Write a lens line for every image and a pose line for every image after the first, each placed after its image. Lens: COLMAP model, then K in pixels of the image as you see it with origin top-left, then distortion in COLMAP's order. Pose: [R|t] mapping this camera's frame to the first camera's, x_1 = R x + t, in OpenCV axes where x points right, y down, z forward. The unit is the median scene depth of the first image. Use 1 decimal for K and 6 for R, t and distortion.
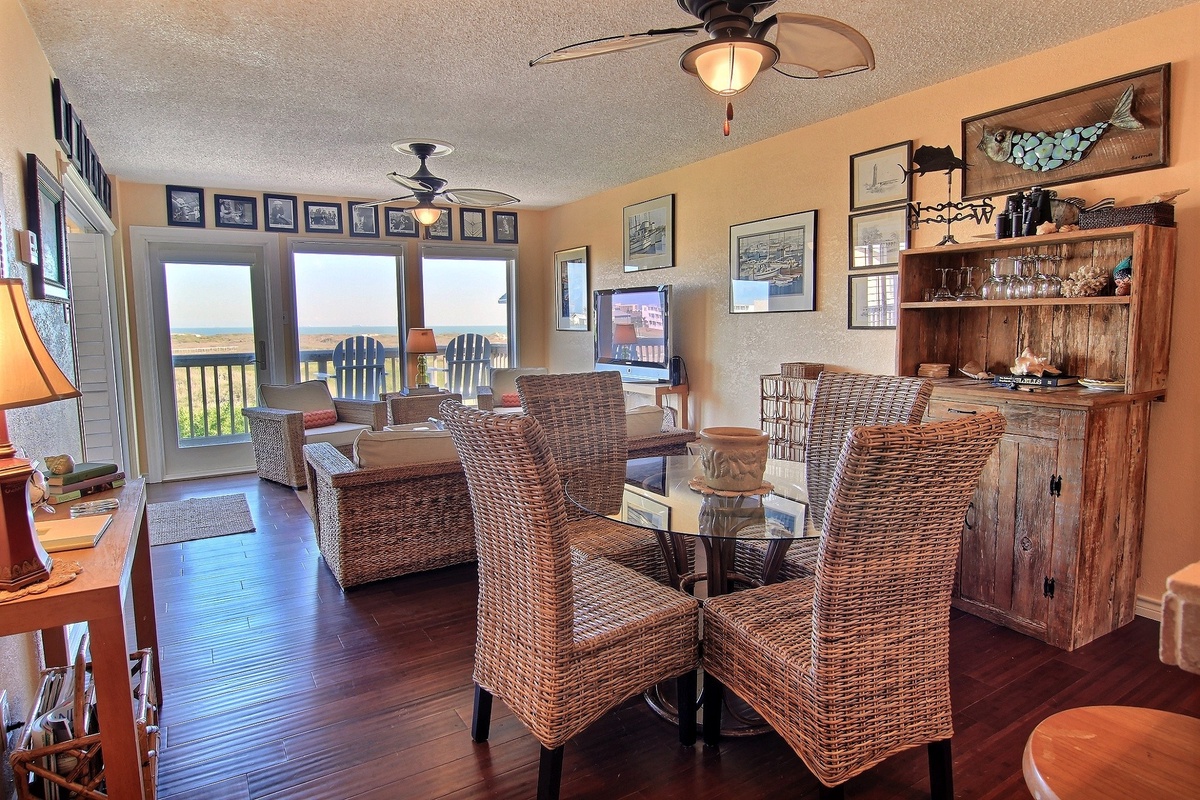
lens RADIAL K [[681.6, 0, 597.6], [0, 681.6, 397.9], [0, 0, 1]] dist [-0.019621, -0.003473]
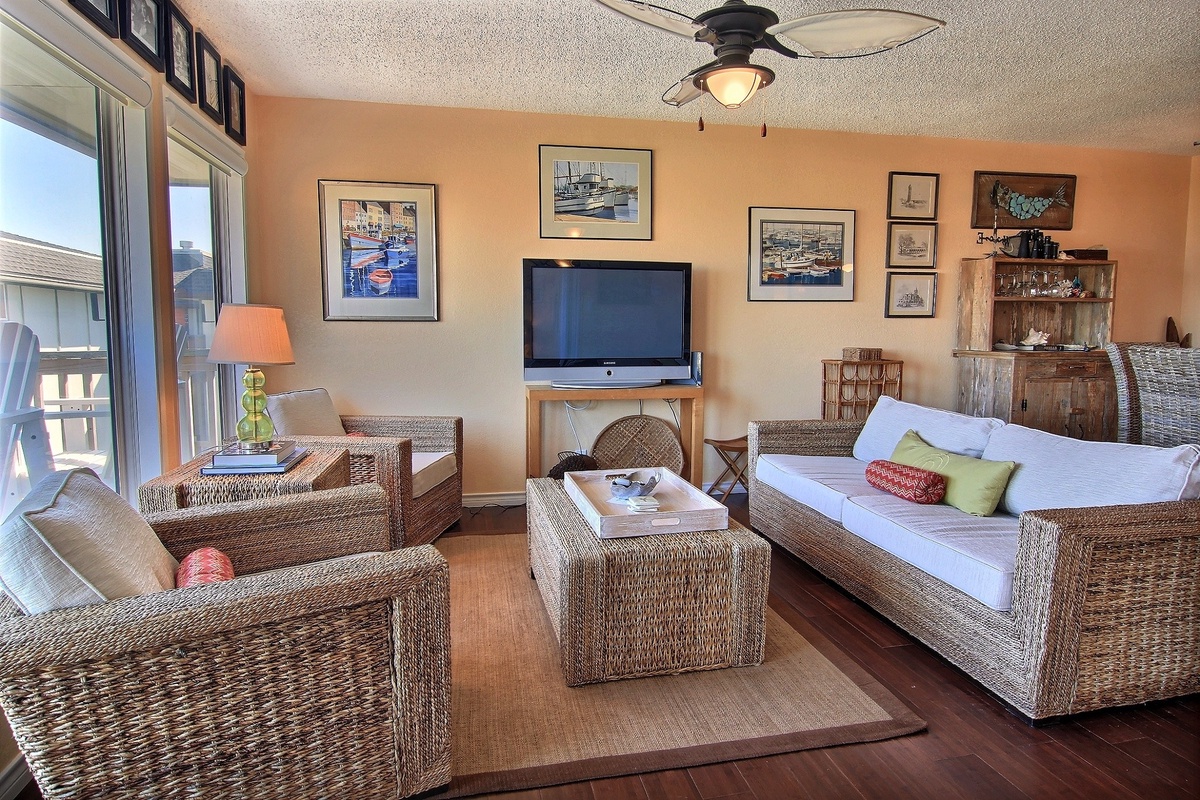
lens RADIAL K [[681.6, 0, 600.7], [0, 681.6, 396.1], [0, 0, 1]] dist [-0.019621, -0.003473]
pose [[0.330723, -0.078936, 0.940421, -0.827601], [0.104108, 0.993465, 0.046776, -0.065675], [-0.937968, 0.082436, 0.336780, 0.974559]]
